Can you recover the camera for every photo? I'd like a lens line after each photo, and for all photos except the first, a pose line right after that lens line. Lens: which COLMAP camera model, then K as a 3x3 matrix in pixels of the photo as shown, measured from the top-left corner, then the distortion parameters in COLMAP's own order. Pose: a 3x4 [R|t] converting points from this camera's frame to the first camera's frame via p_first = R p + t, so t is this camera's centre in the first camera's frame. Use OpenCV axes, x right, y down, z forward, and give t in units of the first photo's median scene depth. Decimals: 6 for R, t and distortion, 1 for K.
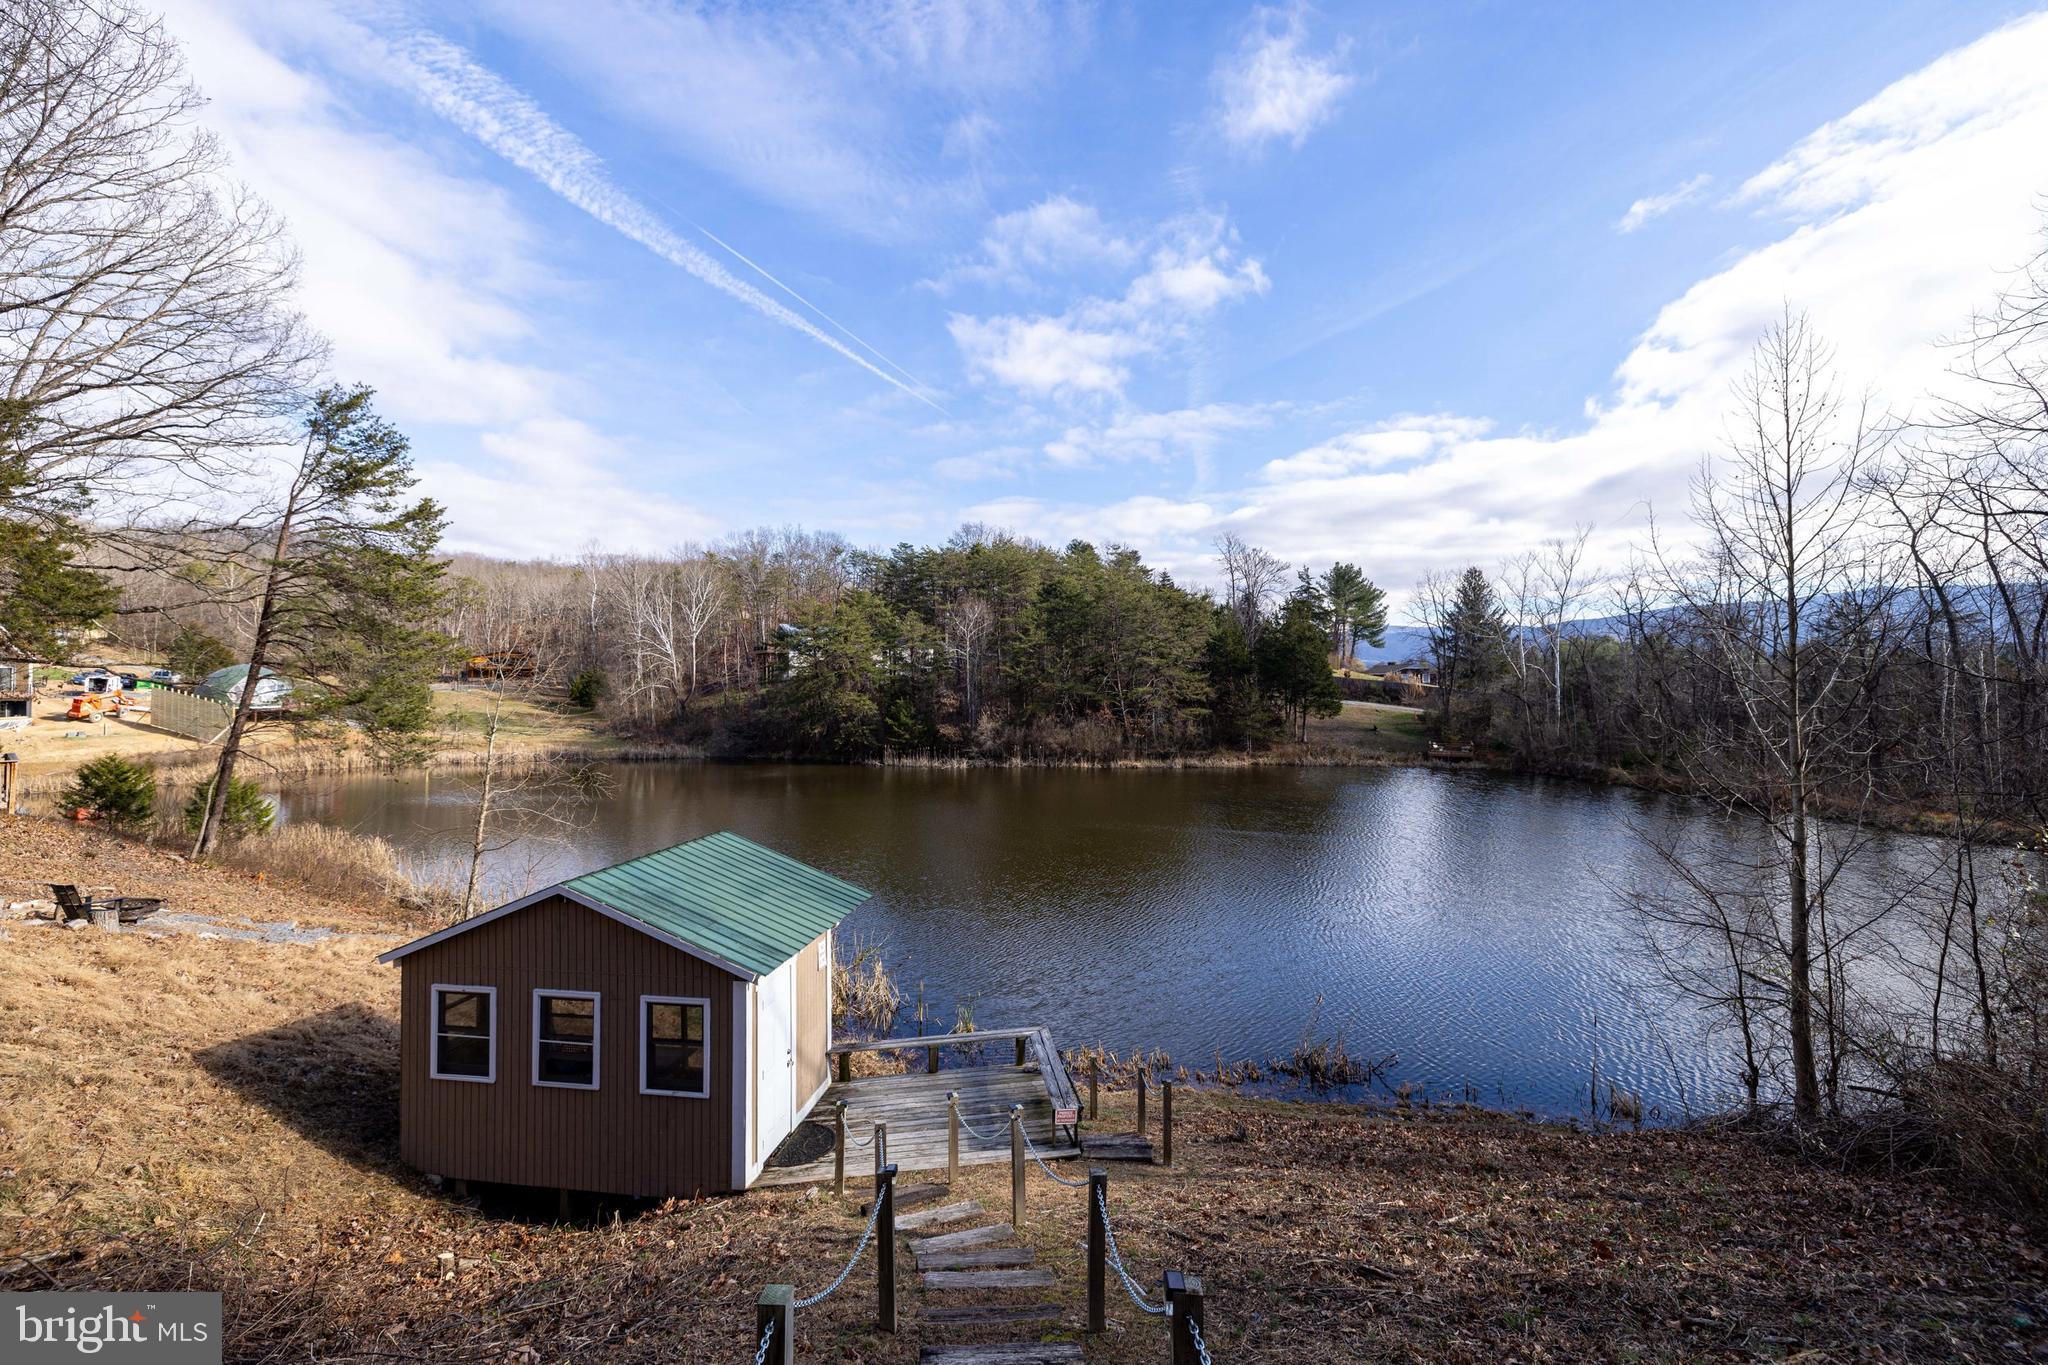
lens RADIAL K [[847.1, 0, 1024.4], [0, 847.1, 674.4], [0, 0, 1]] dist [-0.002236, -0.000596]
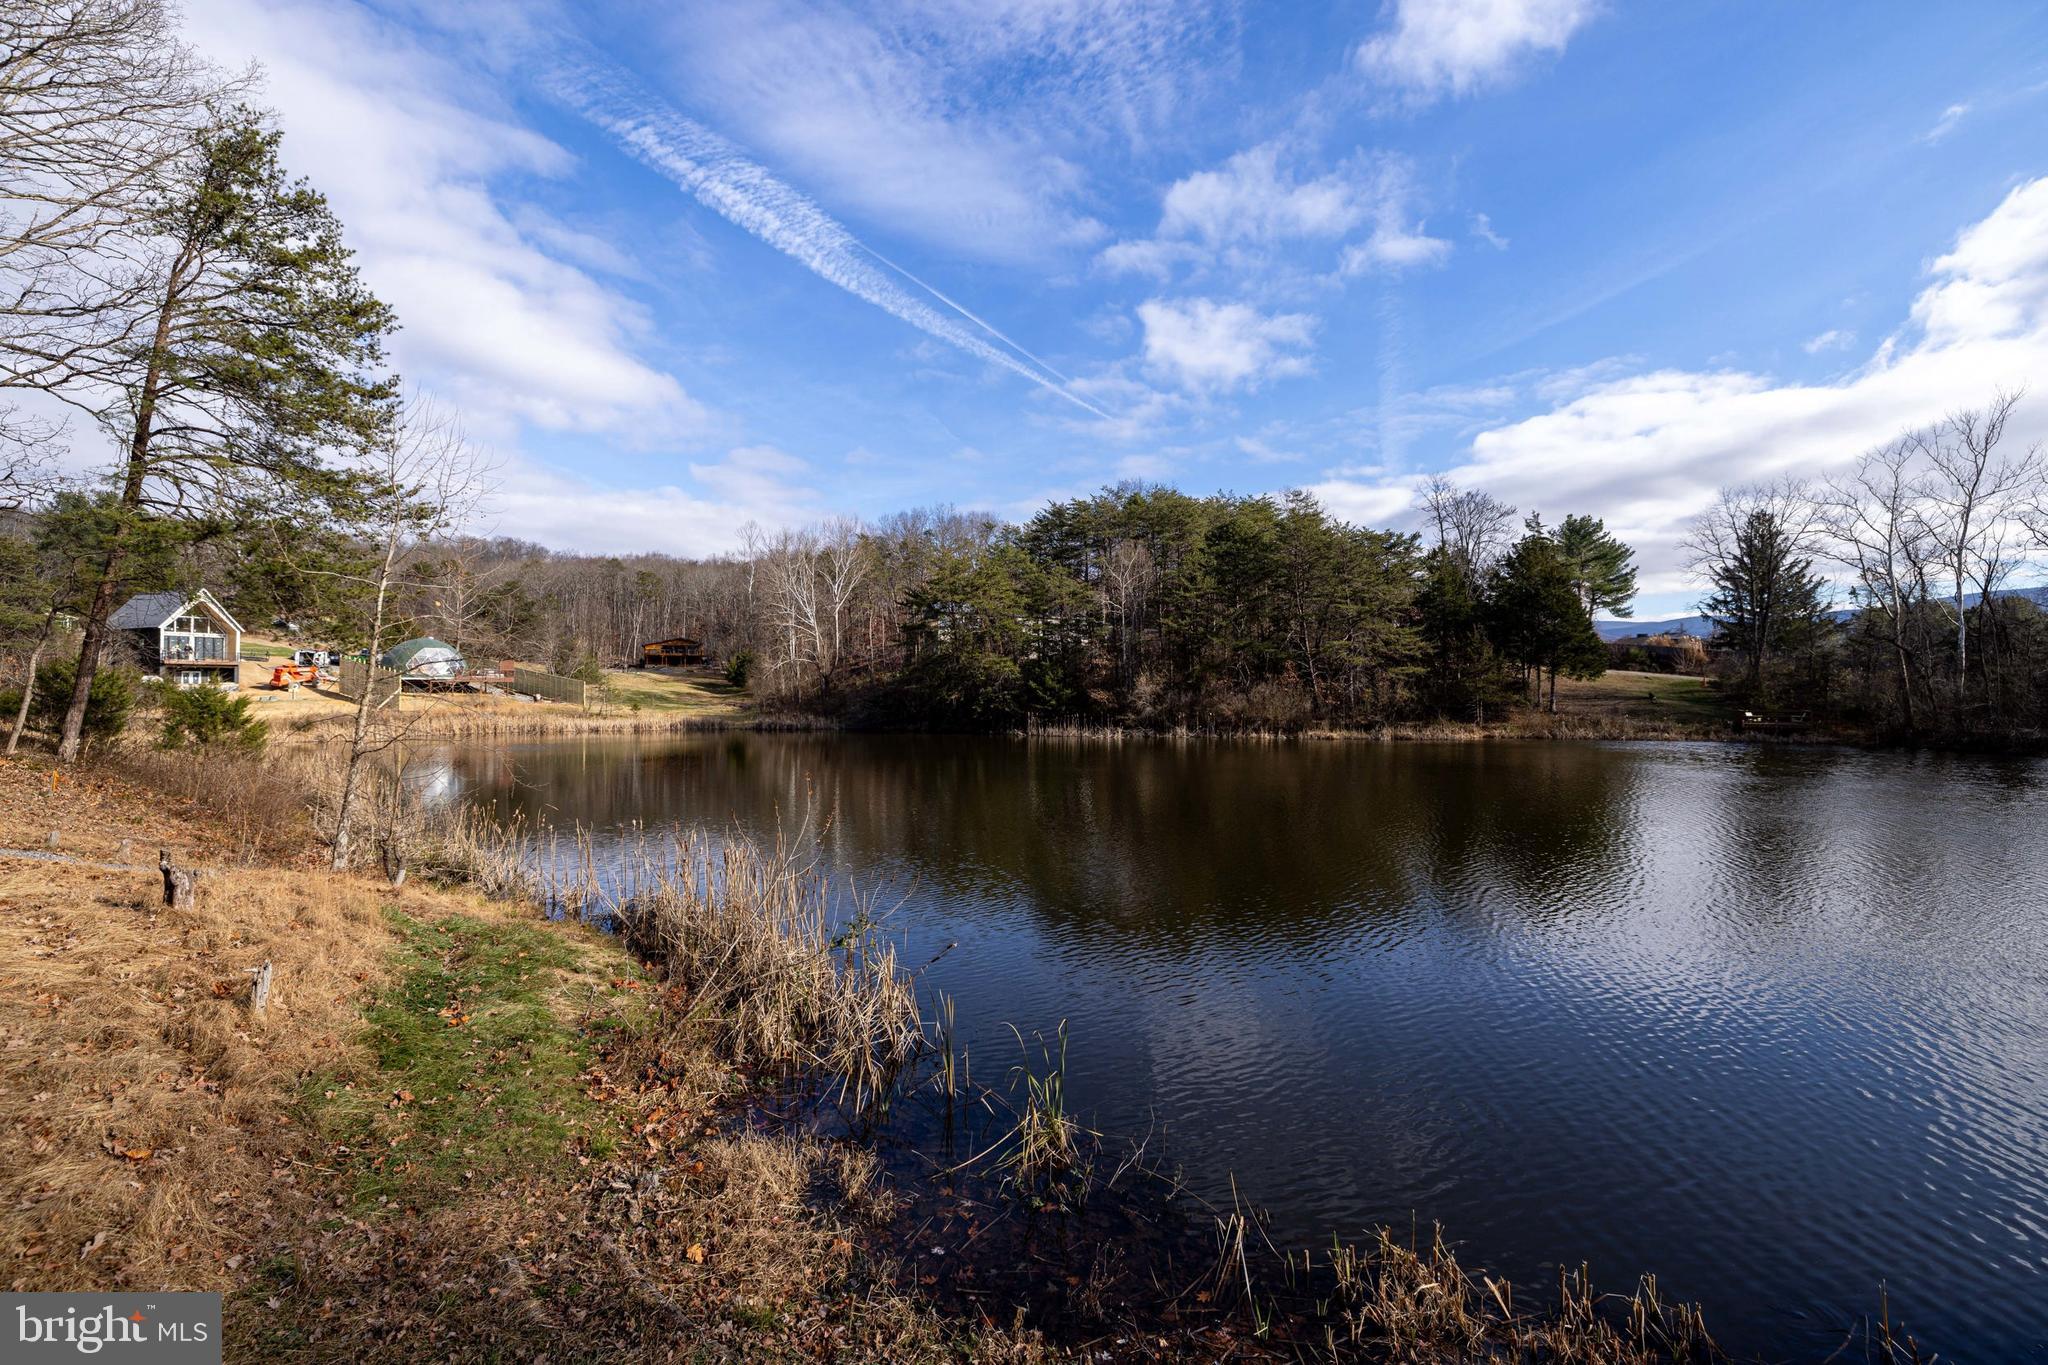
lens RADIAL K [[847.1, 0, 1026.0], [0, 847.1, 675.2], [0, 0, 1]] dist [-0.002236, -0.000596]
pose [[0.981885, -0.006098, -0.189382, -0.001182], [0.005593, 0.999979, -0.003198, 0.046320], [0.189397, 0.002080, 0.981898, 0.137284]]
